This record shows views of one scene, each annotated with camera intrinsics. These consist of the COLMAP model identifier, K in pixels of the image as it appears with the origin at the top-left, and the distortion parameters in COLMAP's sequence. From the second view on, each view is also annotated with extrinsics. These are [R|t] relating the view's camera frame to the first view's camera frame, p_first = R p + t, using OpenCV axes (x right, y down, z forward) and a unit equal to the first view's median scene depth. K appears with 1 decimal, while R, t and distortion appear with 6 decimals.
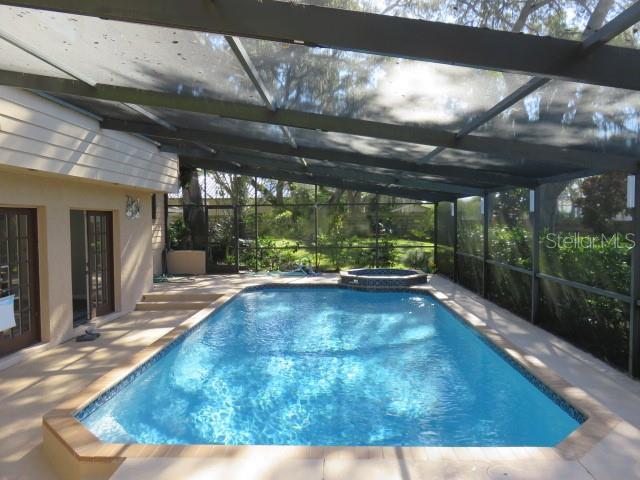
lens RADIAL K [[473.1, 0, 319.5], [0, 473.1, 238.5], [0, 0, 1]] dist [0.001735, 0.000304]
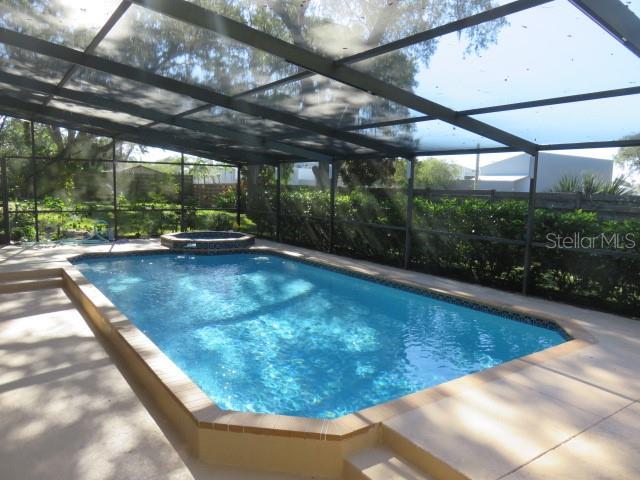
lens RADIAL K [[473.1, 0, 320.3], [0, 473.1, 241.8], [0, 0, 1]] dist [0.001735, 0.000304]
pose [[0.794973, -0.044889, 0.604981, -0.320591], [-0.005576, 0.996676, 0.081281, 0.005252], [-0.606619, -0.067990, 0.792080, 0.100008]]
